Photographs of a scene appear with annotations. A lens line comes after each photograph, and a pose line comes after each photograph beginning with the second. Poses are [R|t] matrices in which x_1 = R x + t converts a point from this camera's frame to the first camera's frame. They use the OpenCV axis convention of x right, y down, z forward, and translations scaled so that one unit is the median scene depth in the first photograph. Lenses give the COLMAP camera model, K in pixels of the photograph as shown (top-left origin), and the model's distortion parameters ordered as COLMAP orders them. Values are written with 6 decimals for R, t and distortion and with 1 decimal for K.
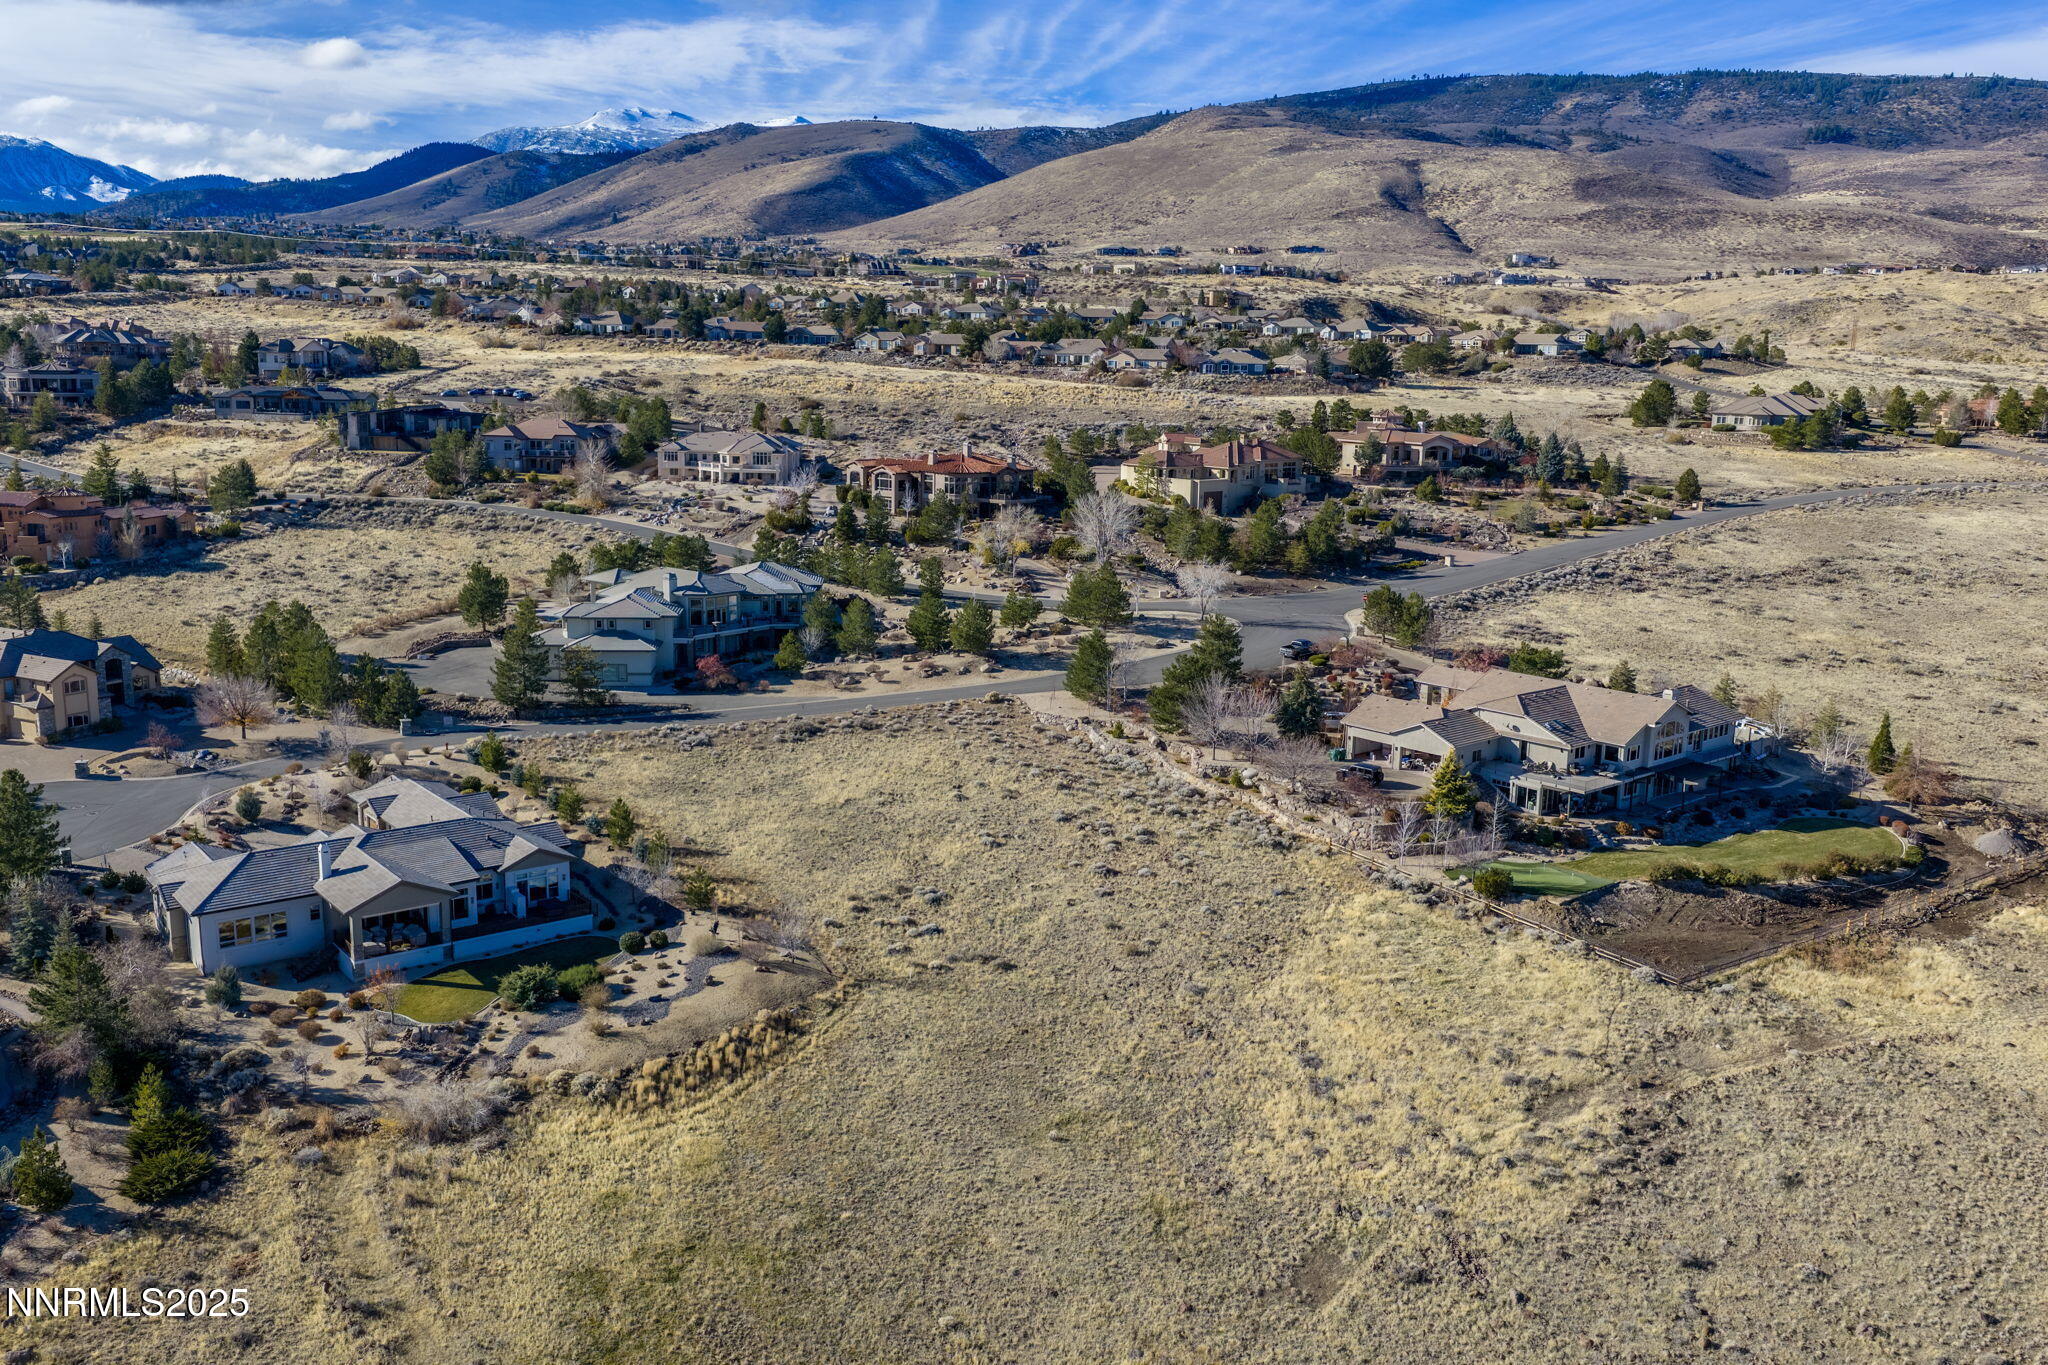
lens RADIAL K [[1683.3, 0, 1024.0], [0, 1683.3, 682.5], [0, 0, 1]] dist [0.017603, -0.027967]
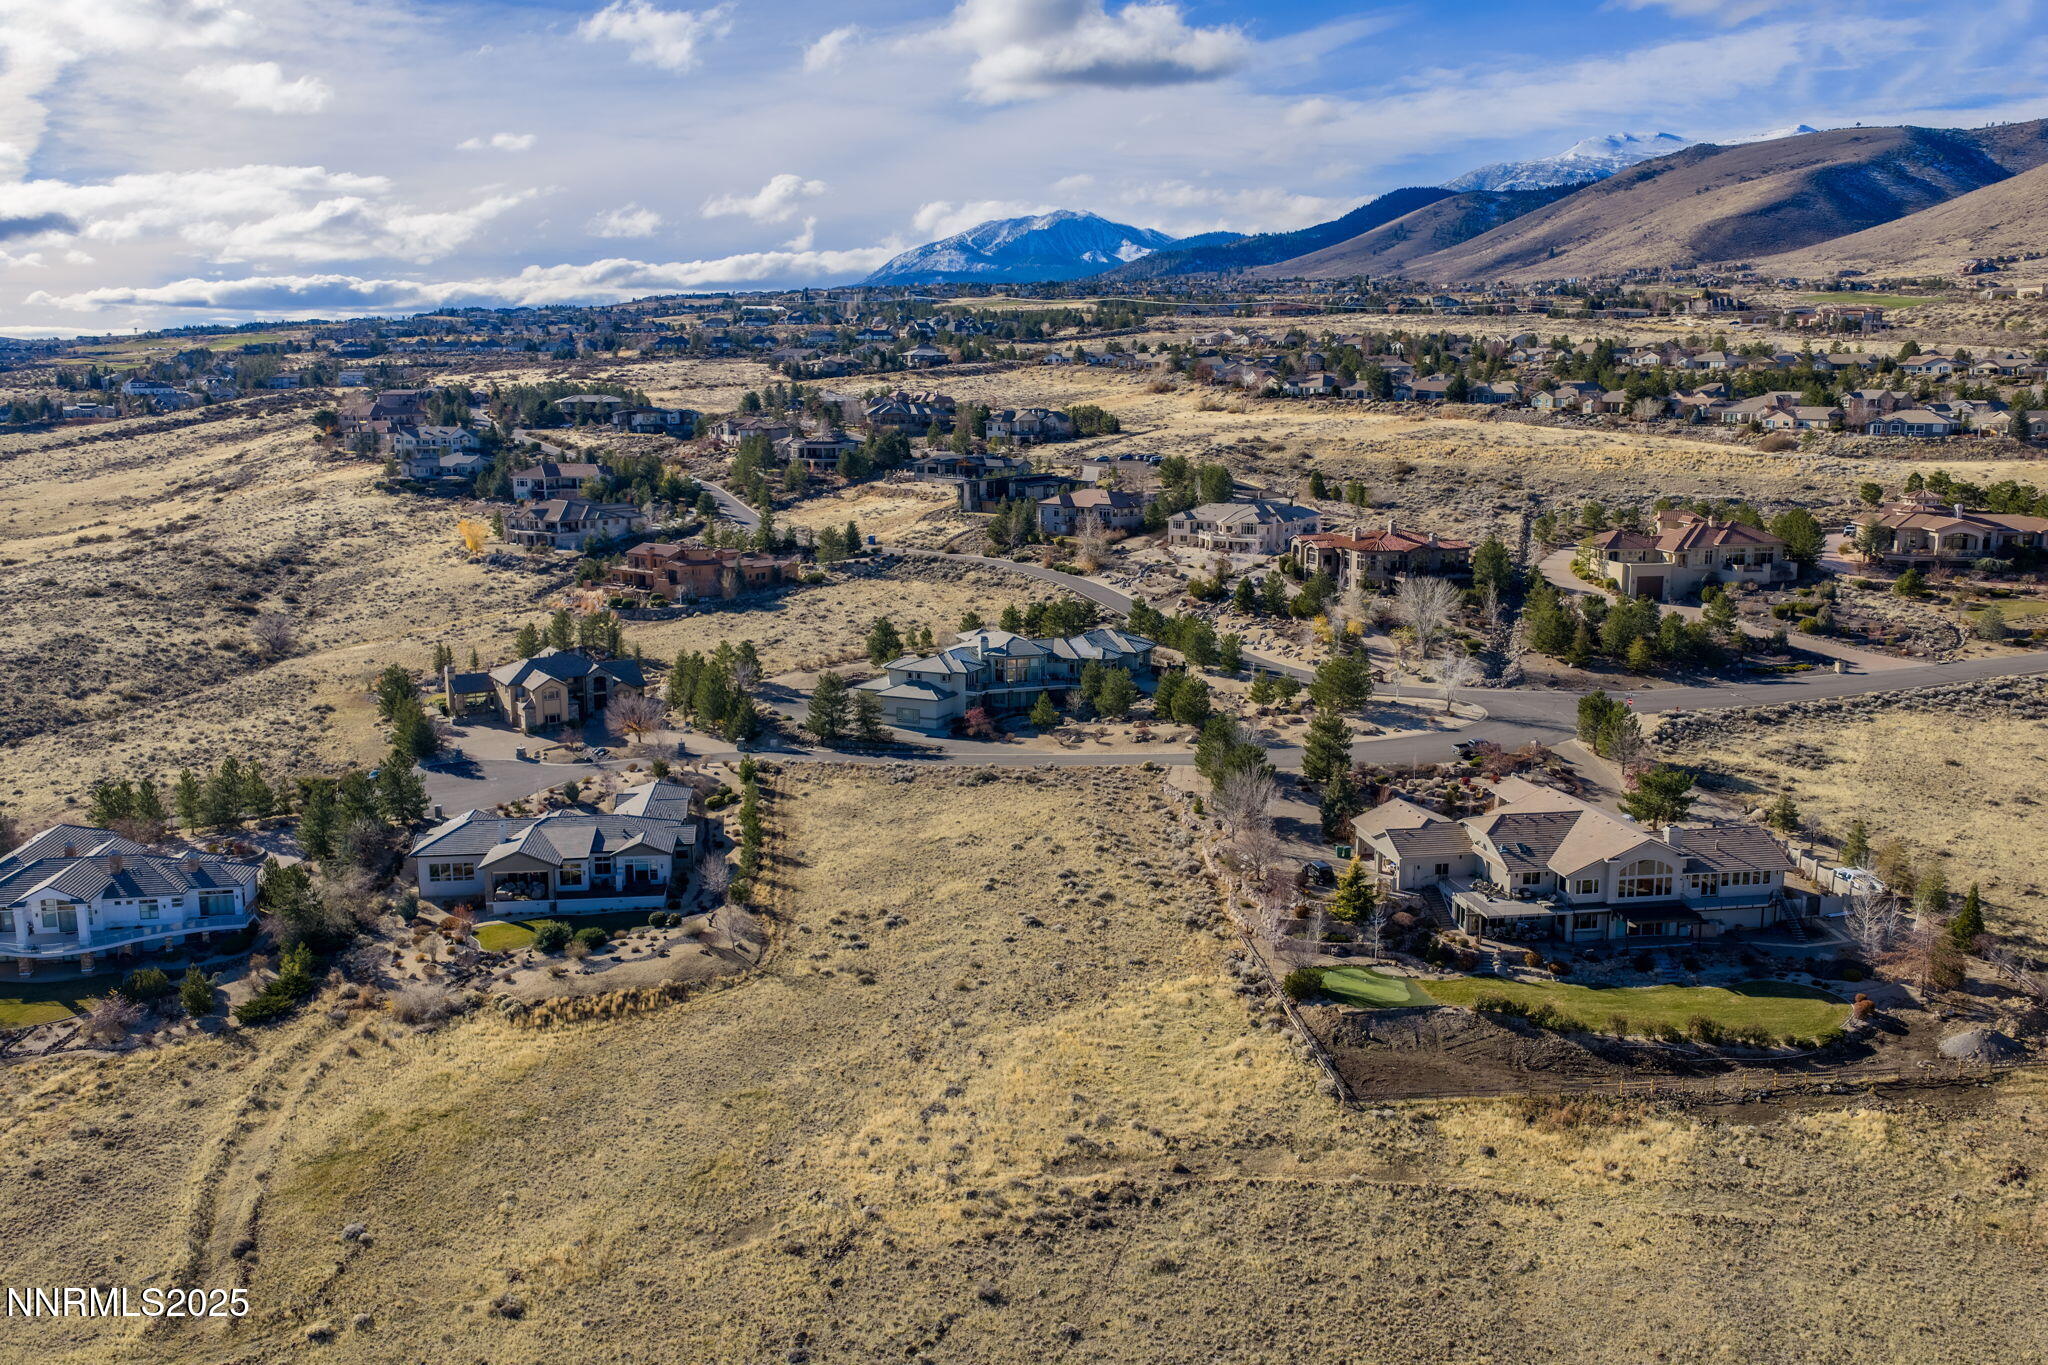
lens RADIAL K [[1680.0, 0, 1022.6], [0, 1680.0, 686.2], [0, 0, 1]] dist [0.029742, -0.061376]
pose [[0.850032, 0.073468, -0.521582, 0.618709], [-0.081684, 0.996632, 0.007260, -0.057110], [0.520358, 0.036434, 0.853170, -0.004552]]
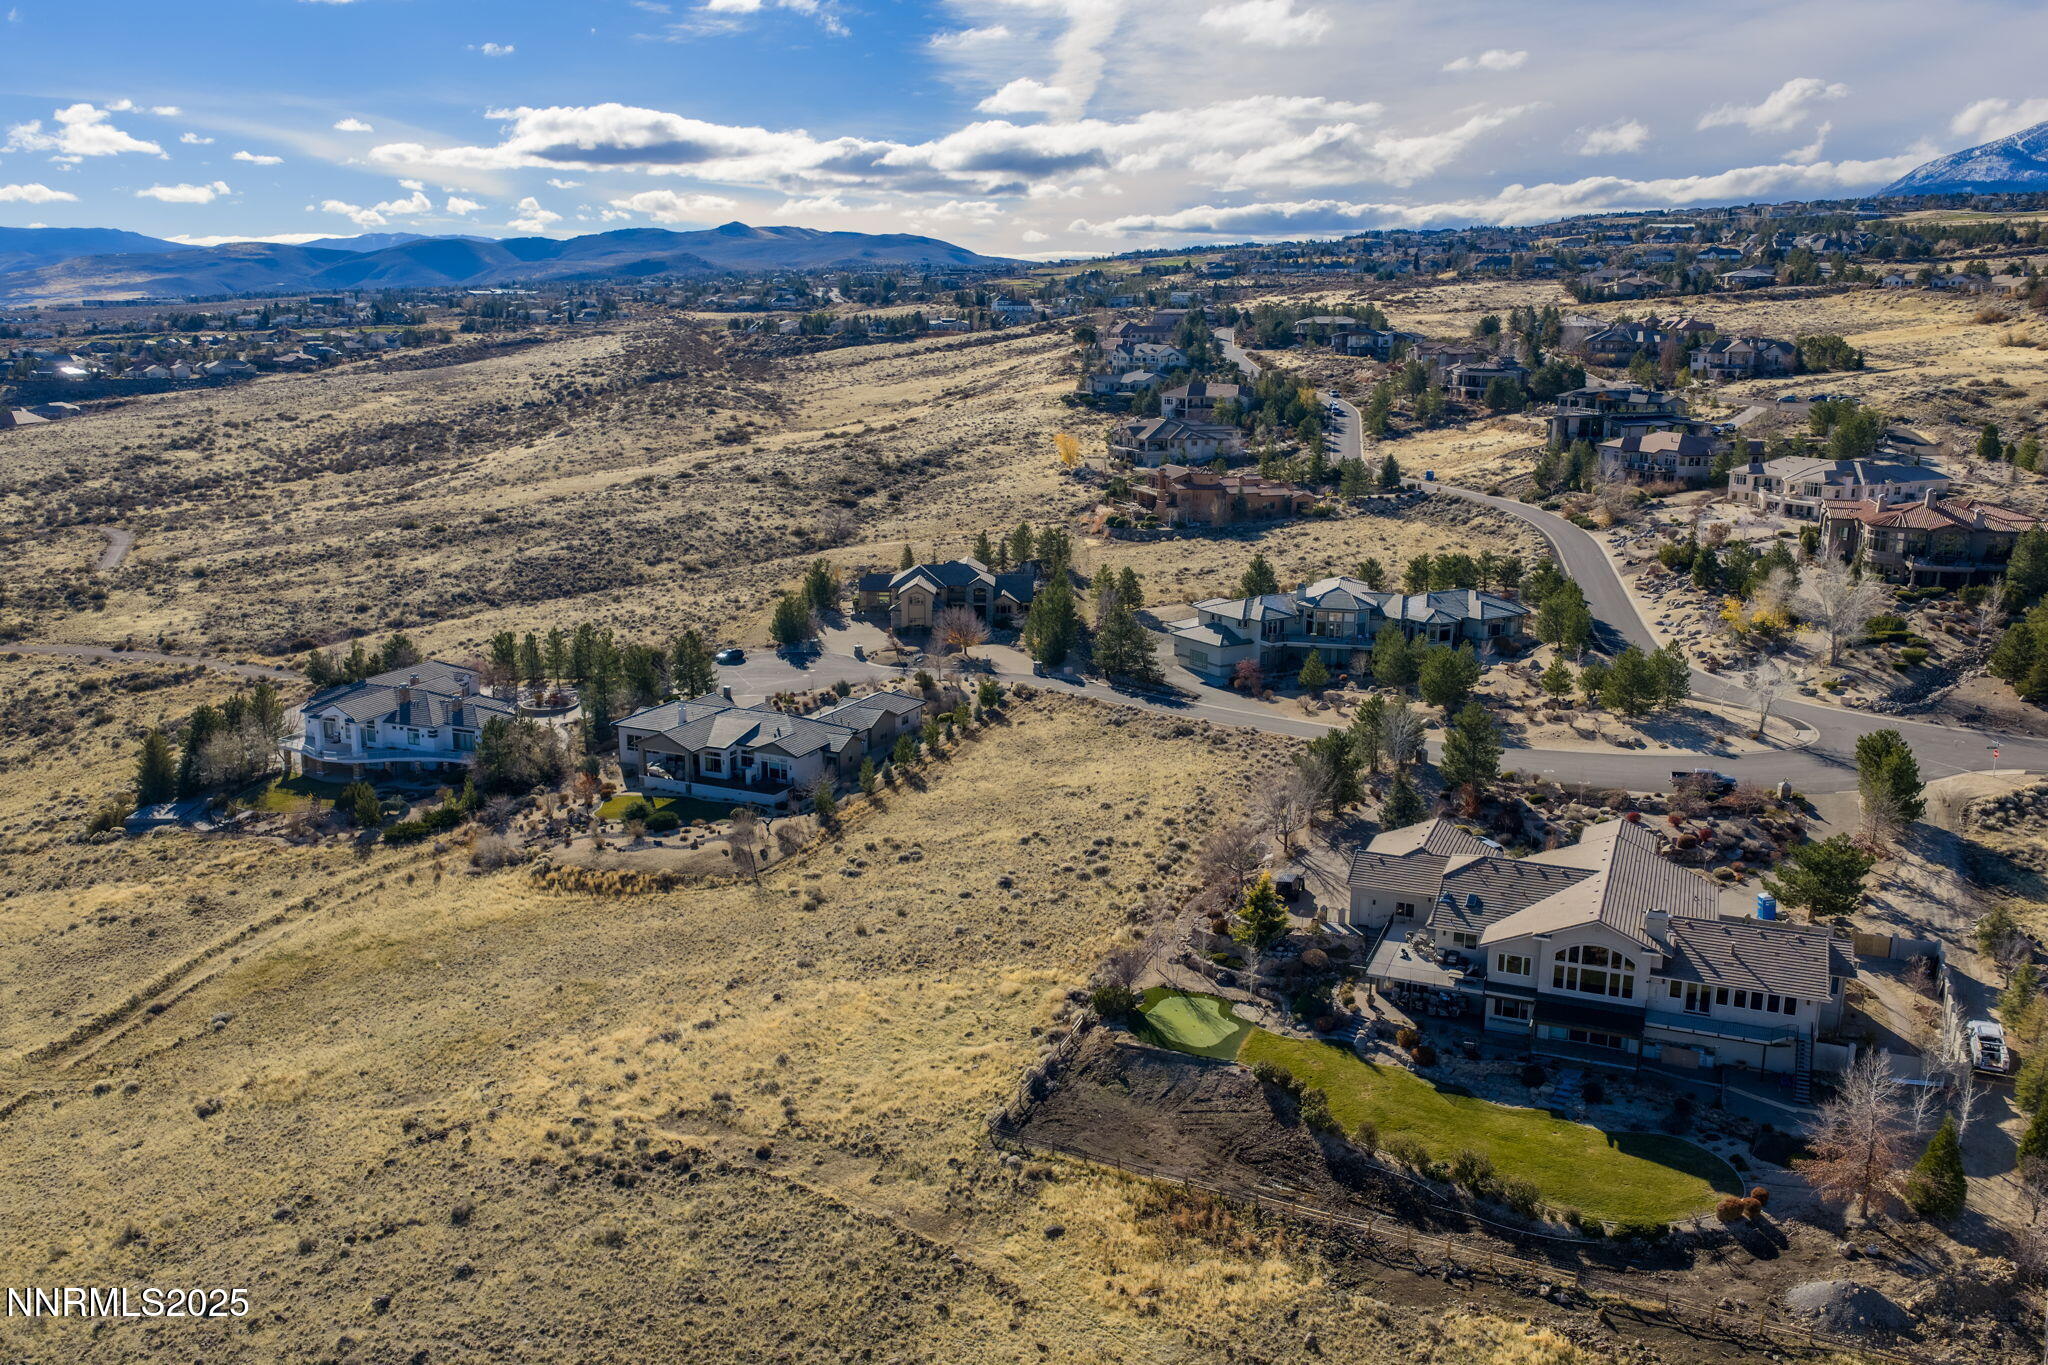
lens RADIAL K [[1680.0, 0, 1022.6], [0, 1680.0, 686.2], [0, 0, 1]] dist [0.029742, -0.061376]
pose [[0.449341, 0.184877, -0.874021, 0.953035], [-0.169452, 0.978230, 0.119803, -0.140880], [0.877142, 0.094272, 0.470887, 0.468392]]
